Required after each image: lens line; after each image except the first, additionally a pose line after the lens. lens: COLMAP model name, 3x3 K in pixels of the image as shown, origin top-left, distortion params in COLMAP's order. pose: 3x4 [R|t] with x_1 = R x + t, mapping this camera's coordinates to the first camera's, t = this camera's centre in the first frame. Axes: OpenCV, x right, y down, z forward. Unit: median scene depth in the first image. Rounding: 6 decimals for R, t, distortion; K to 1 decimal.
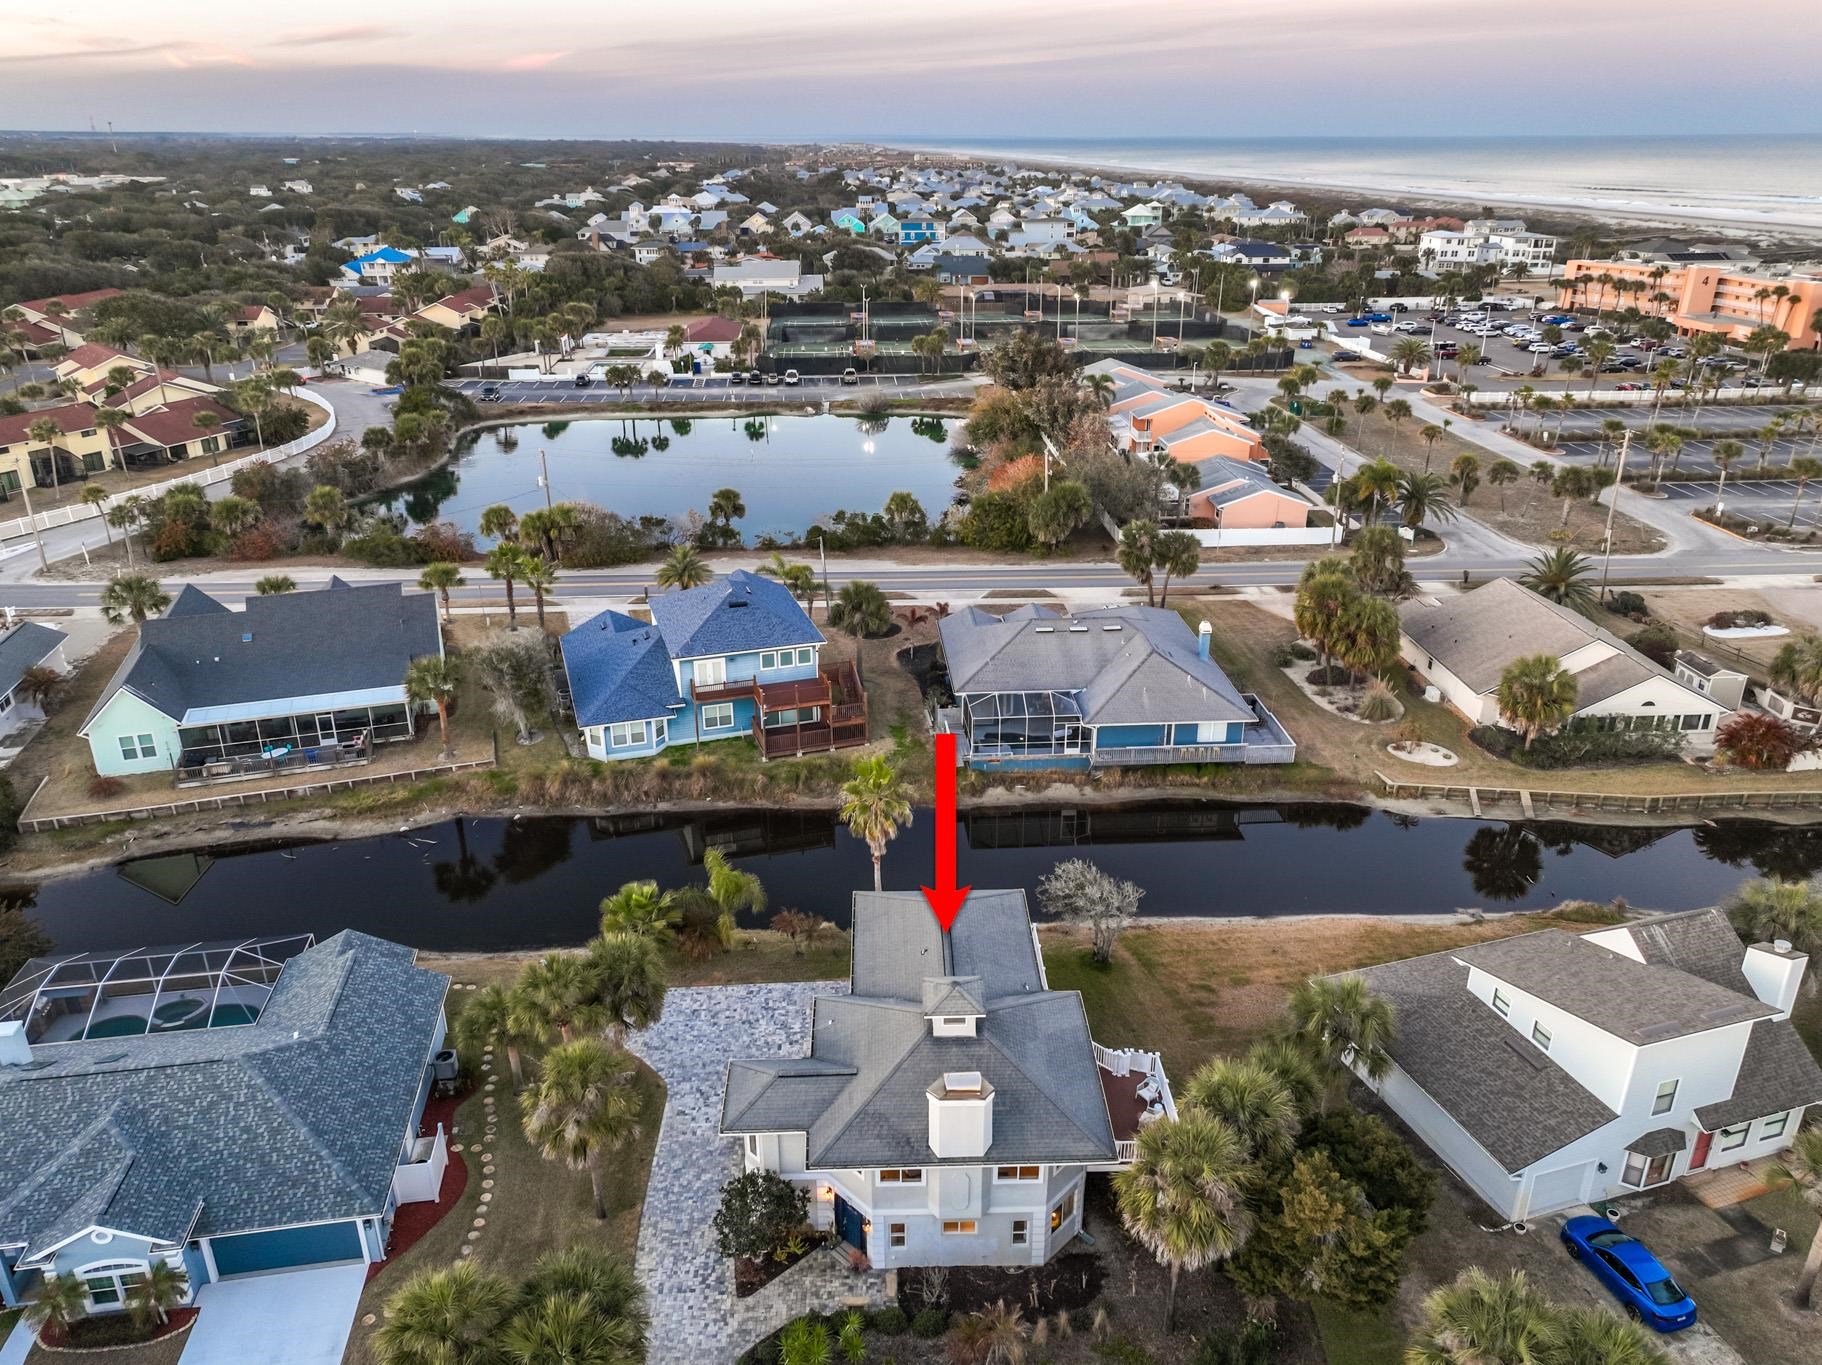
lens RADIAL K [[1313.2, 0, 911.0], [0, 1313.2, 682.5], [0, 0, 1]] dist [-0.005974, -0.002583]
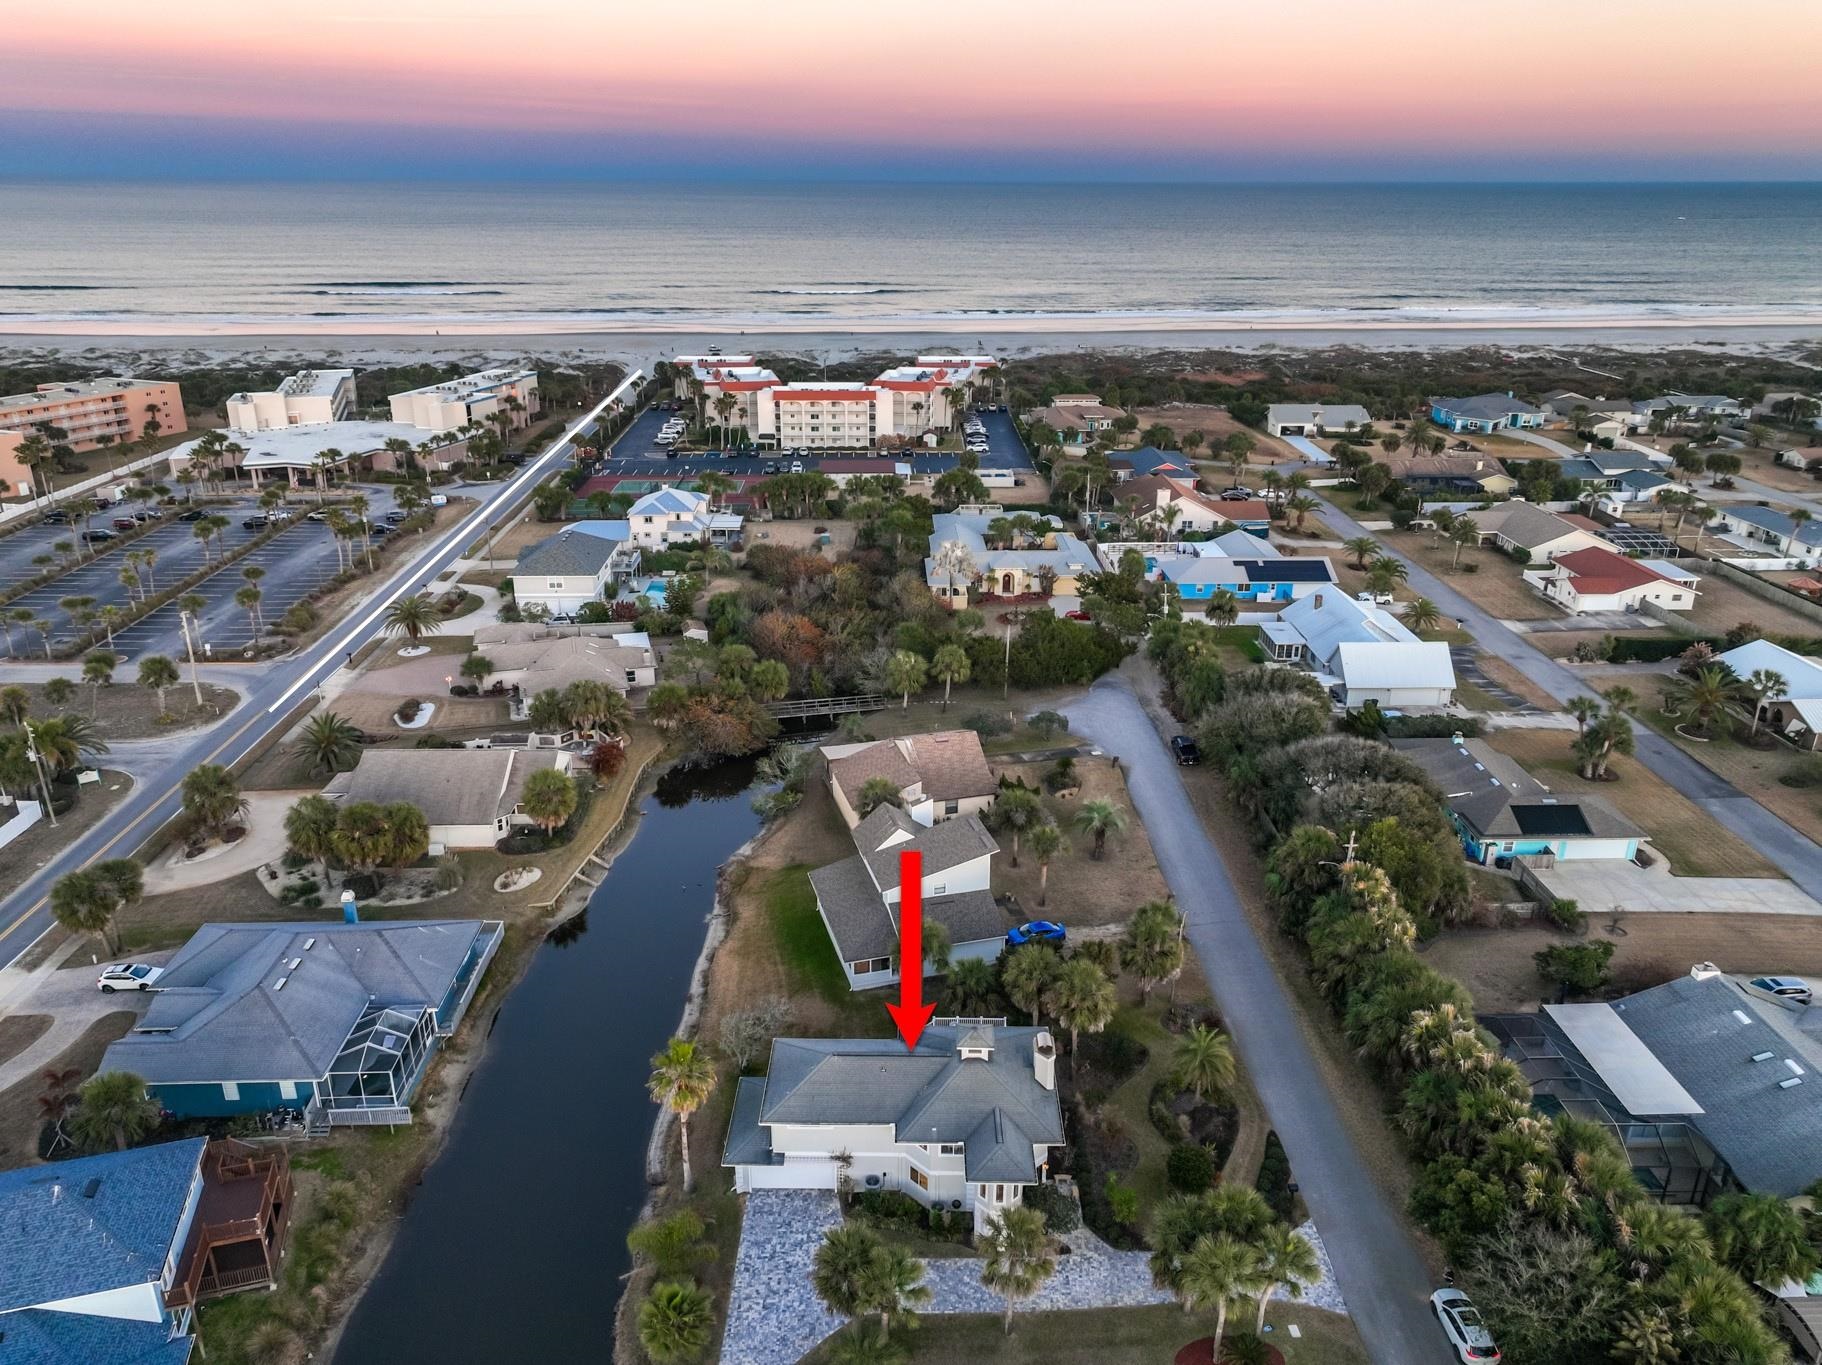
lens RADIAL K [[1313.2, 0, 911.0], [0, 1313.2, 682.5], [0, 0, 1]] dist [-0.005974, -0.002583]
pose [[0.002649, -0.353378, 0.935477, -0.645152], [0.366940, 0.870568, 0.327820, -0.341280], [-0.930241, 0.342395, 0.131975, 0.349141]]
